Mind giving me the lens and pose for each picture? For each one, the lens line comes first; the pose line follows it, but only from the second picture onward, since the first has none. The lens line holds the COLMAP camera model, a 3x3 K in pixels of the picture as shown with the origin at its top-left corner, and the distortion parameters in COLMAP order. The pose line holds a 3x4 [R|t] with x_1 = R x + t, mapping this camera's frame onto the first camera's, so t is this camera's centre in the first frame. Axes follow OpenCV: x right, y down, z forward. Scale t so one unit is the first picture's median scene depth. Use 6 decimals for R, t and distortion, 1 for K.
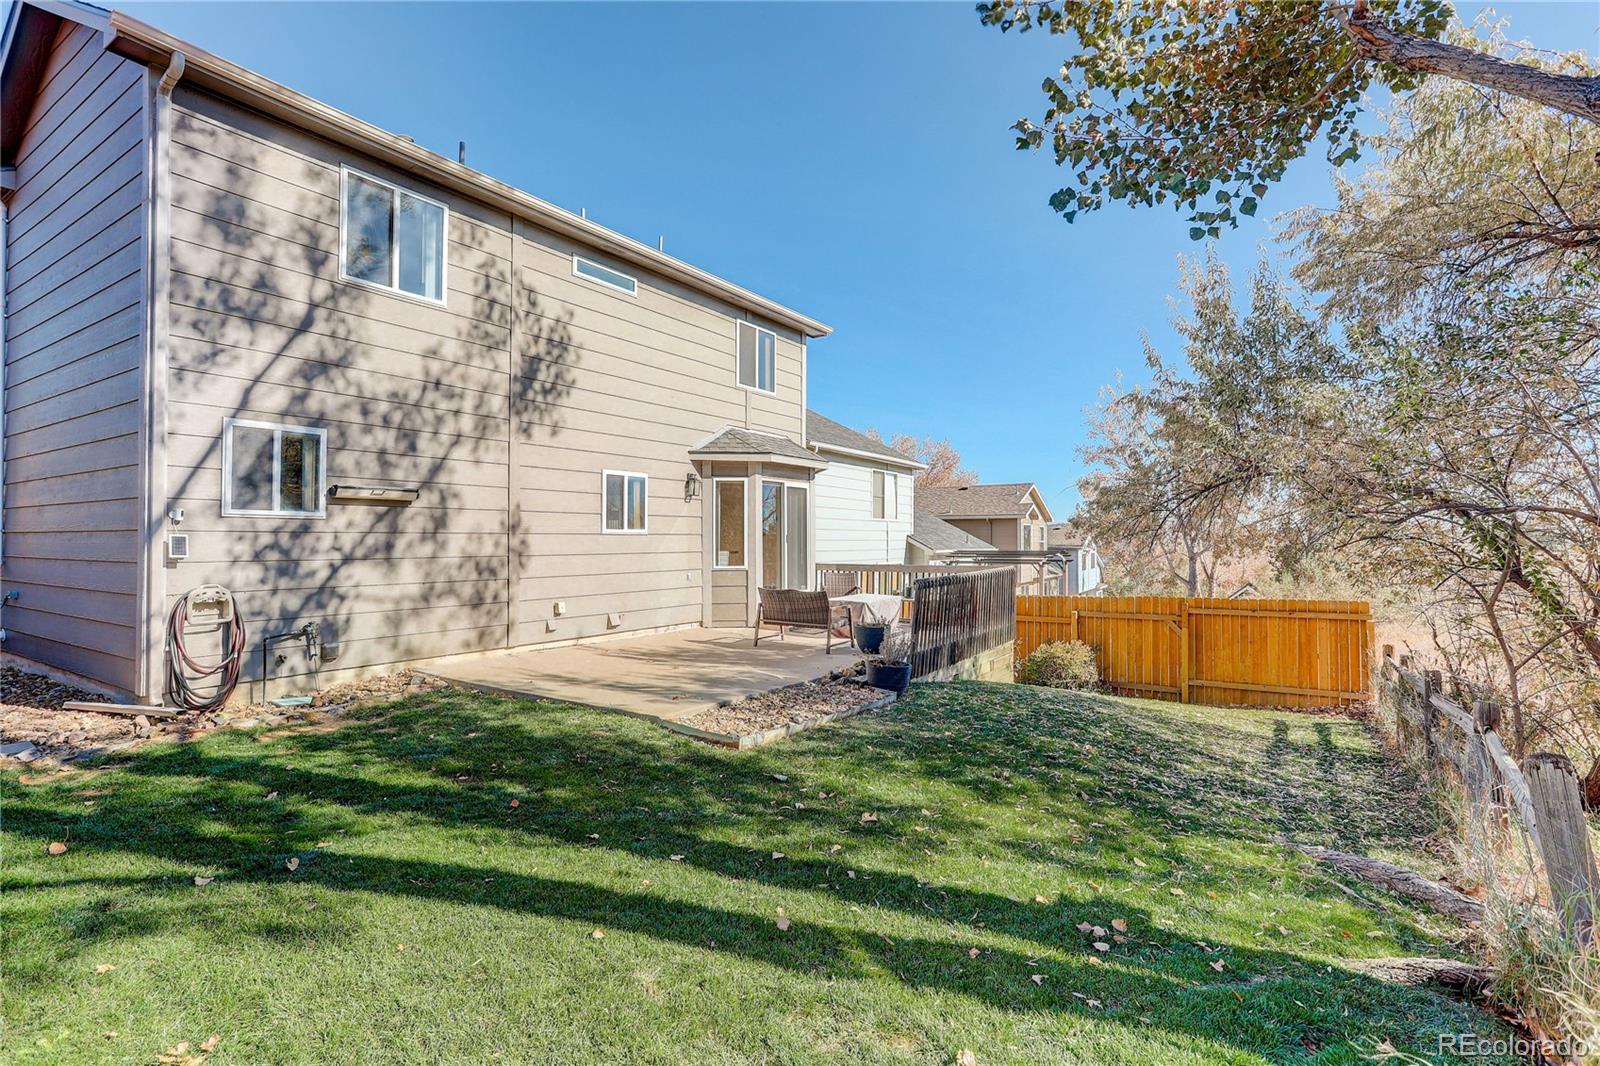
lens RADIAL K [[783.6, 0, 797.0], [0, 783.6, 530.0], [0, 0, 1]] dist [-0.070178, 0.033656]
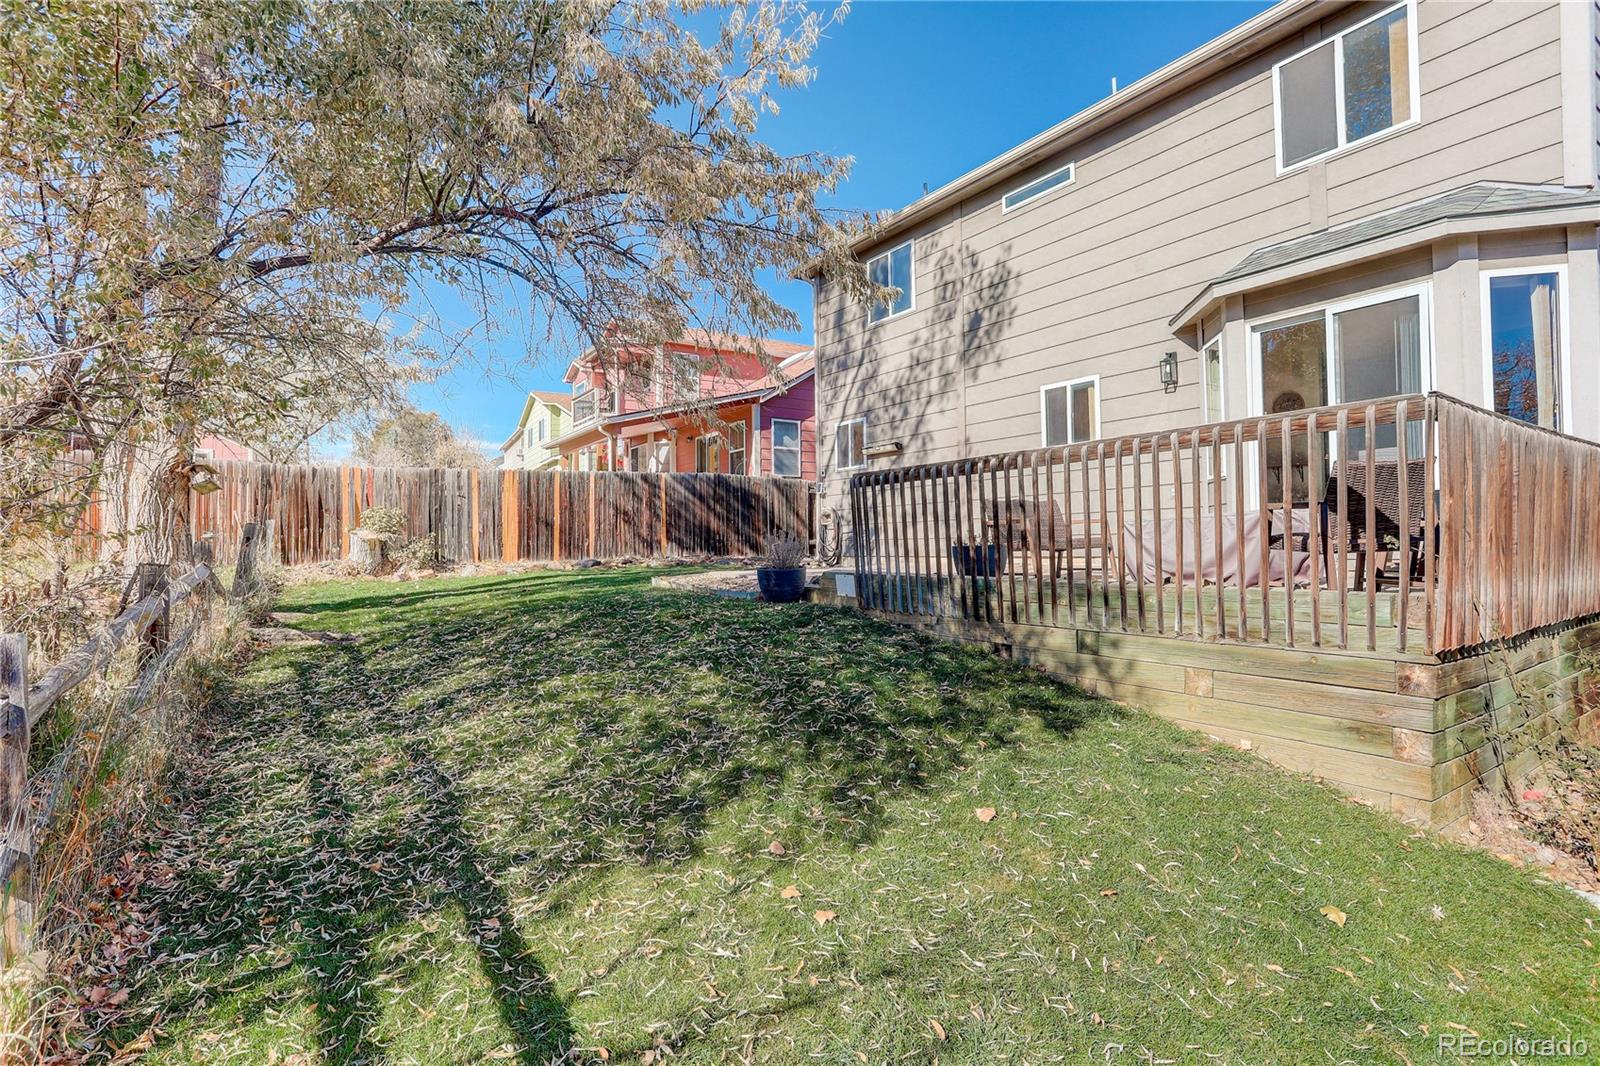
lens RADIAL K [[783.6, 0, 797.0], [0, 783.6, 530.0], [0, 0, 1]] dist [-0.070178, 0.033656]
pose [[-0.405330, -0.007701, -0.914138, 0.905857], [0.030793, 0.999282, -0.022072, 0.137157], [0.913651, -0.037095, -0.404802, 1.310005]]
